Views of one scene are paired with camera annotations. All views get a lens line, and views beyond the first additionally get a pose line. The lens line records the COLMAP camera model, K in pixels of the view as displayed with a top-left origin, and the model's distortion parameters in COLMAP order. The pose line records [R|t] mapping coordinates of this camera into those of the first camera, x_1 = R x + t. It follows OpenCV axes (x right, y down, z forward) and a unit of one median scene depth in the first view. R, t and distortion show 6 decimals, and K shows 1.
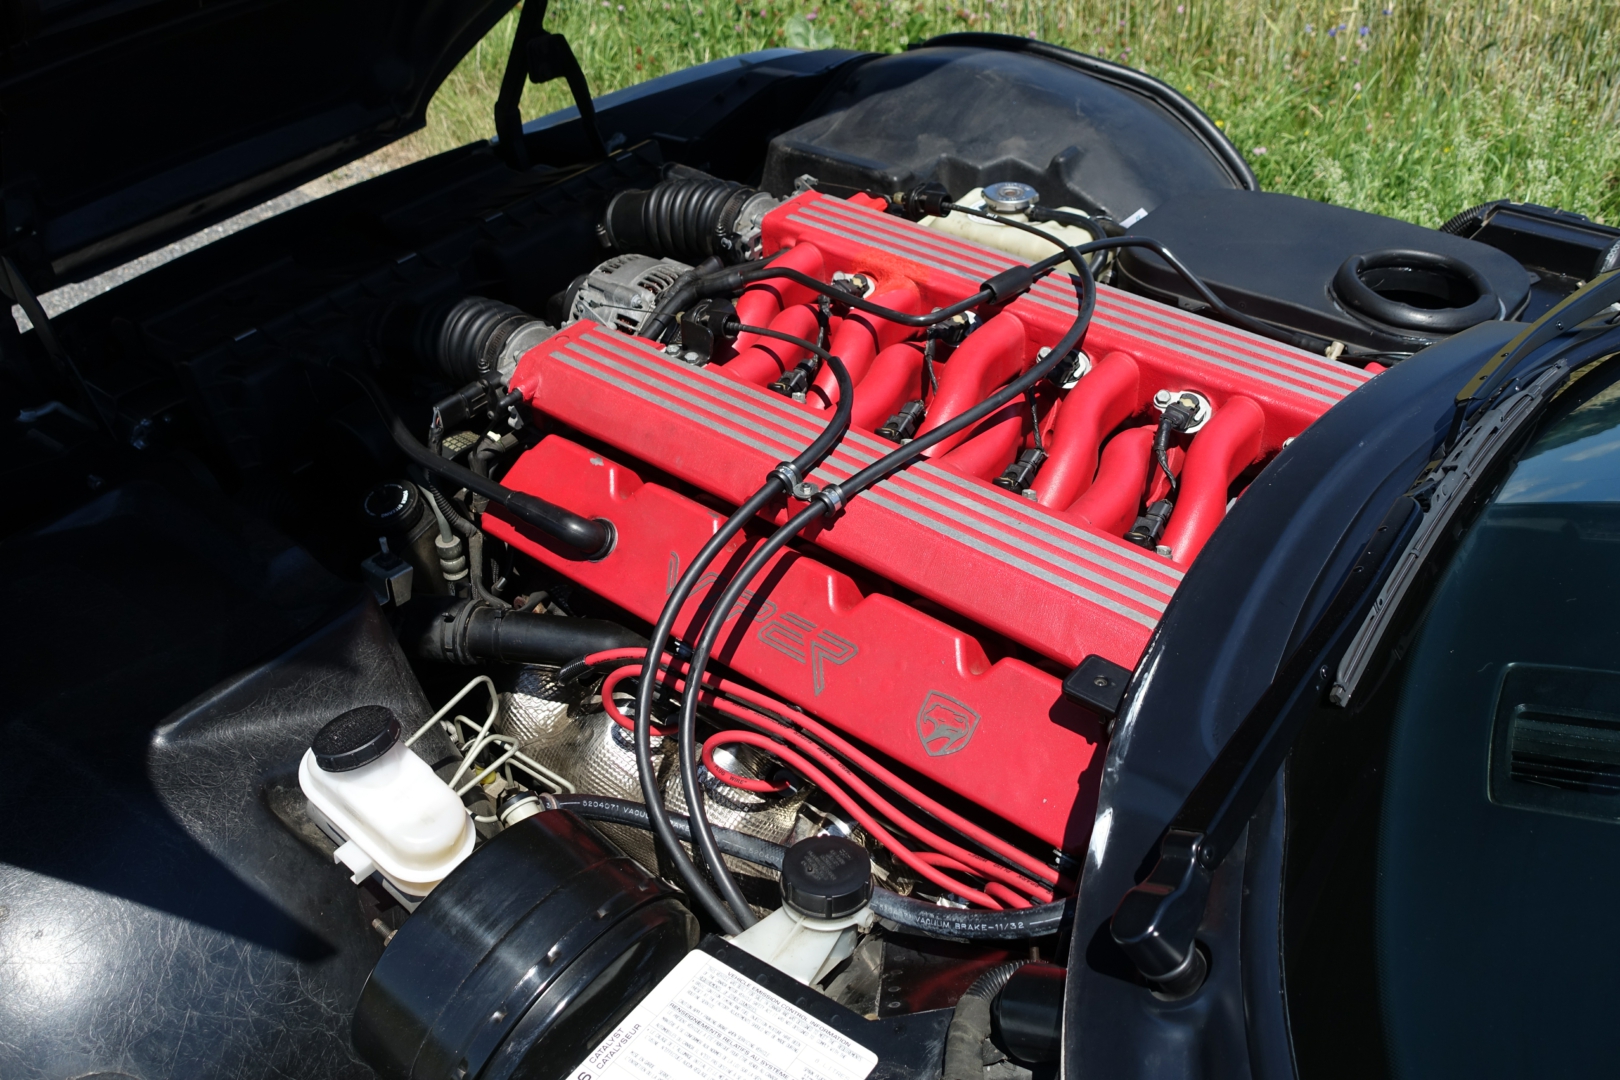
lens RADIAL K [[1511.0, 0, 817.0], [0, 1511.0, 539.0], [0, 0, 1]] dist [-0.031772, 0.005255]
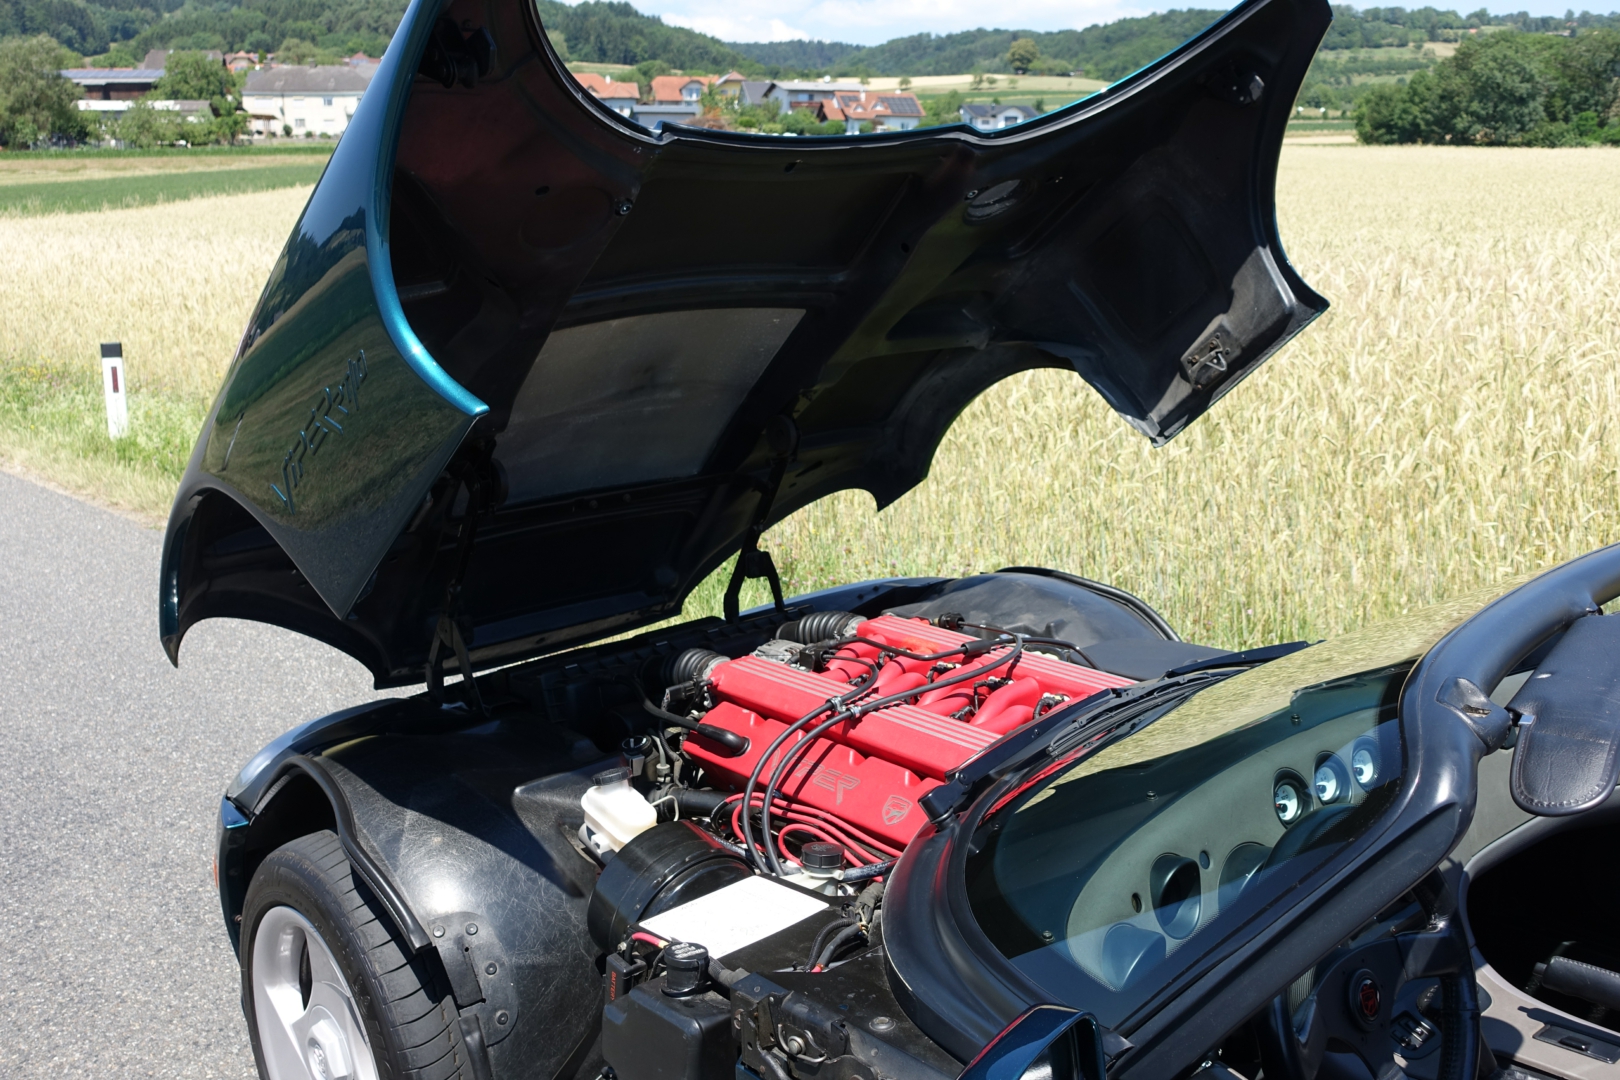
lens RADIAL K [[1515.1, 0, 810.0], [0, 1515.1, 540.0], [0, 0, 1]] dist [-0.021868, -0.004456]
pose [[0.985329, 0.038214, -0.166332, 0.232672], [-0.104445, 0.905807, -0.410615, 0.503751], [0.134974, 0.421964, 0.896509, -0.760552]]
